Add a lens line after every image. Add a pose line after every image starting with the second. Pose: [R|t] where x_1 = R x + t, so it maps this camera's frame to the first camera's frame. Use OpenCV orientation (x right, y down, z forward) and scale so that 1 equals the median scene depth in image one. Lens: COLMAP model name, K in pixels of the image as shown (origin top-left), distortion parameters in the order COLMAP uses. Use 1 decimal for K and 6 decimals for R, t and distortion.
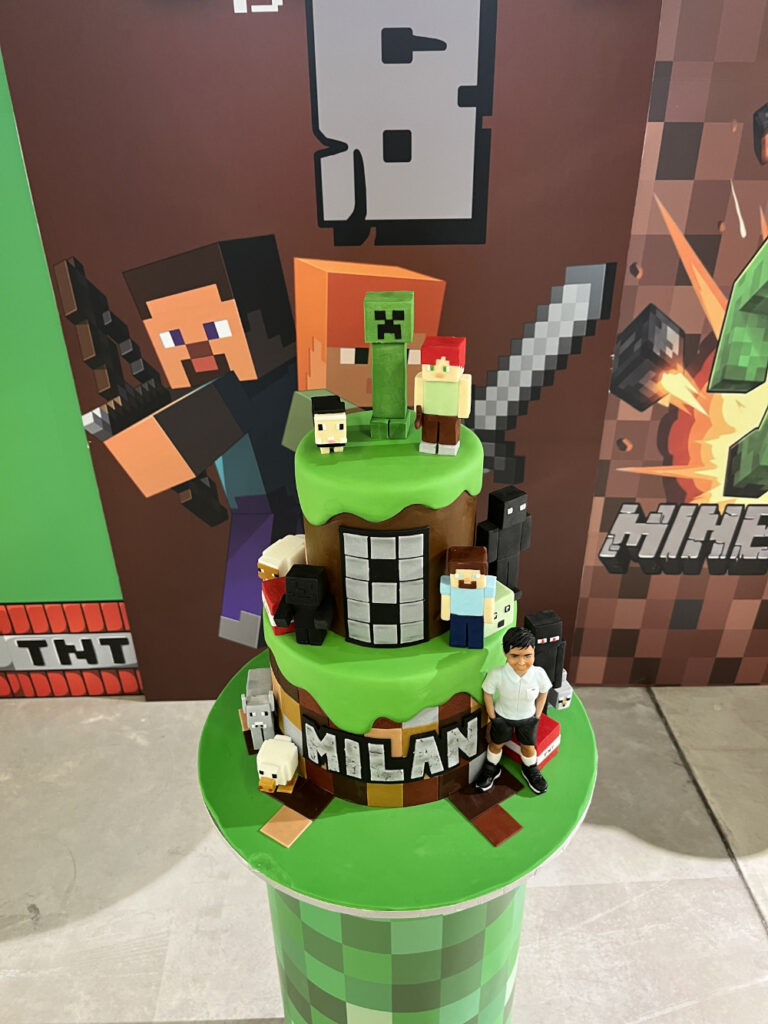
lens RADIAL K [[789.1, 0, 390.5], [0, 789.1, 520.2], [0, 0, 1]] dist [0.036255, -0.062006]
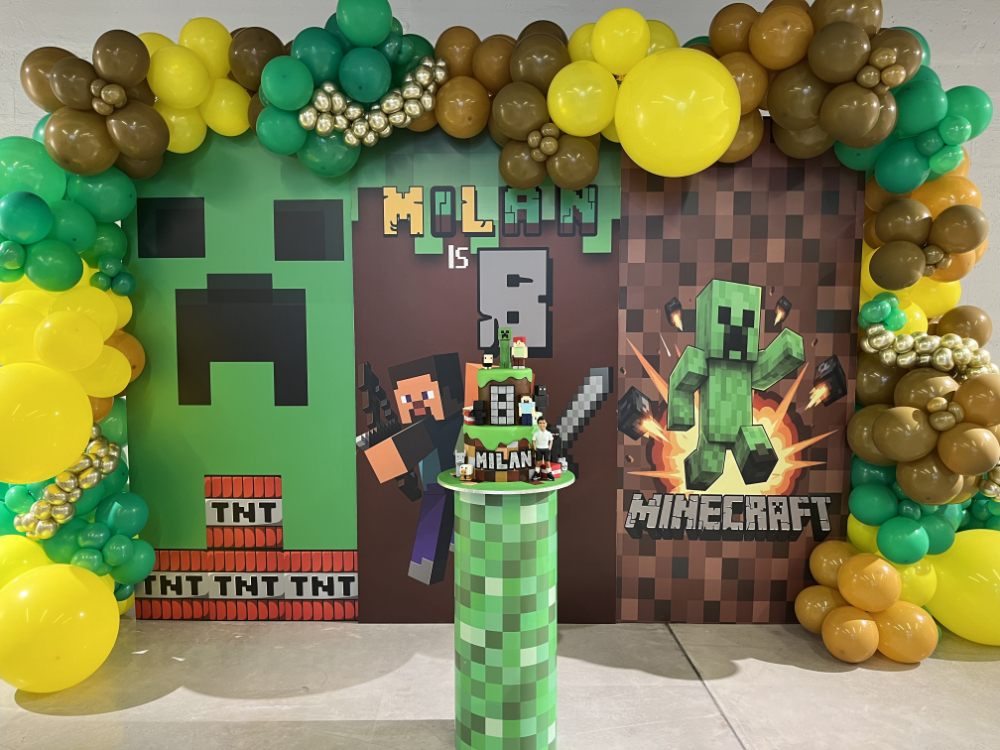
lens RADIAL K [[770.6, 0, 497.0], [0, 770.6, 369.2], [0, 0, 1]] dist [0.036255, -0.062006]
pose [[0.999443, 0.010759, -0.031578, 0.030825], [-0.023621, 0.896668, -0.442074, 0.599972], [0.023559, 0.442574, 0.896423, -0.869368]]
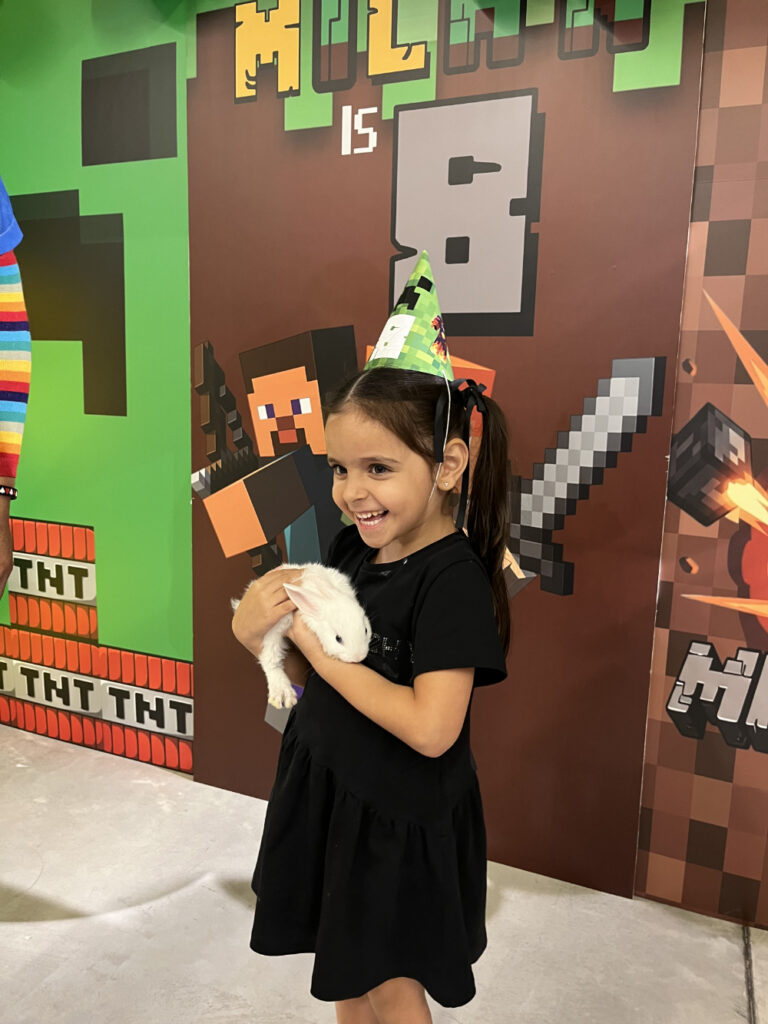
lens RADIAL K [[789.1, 0, 384.3], [0, 789.1, 516.7], [0, 0, 1]] dist [0.036255, -0.062006]
pose [[0.908636, 0.104764, -0.404234, 0.367833], [-0.247972, 0.914232, -0.320452, 0.241616], [0.335992, 0.391413, 0.856683, 0.119494]]
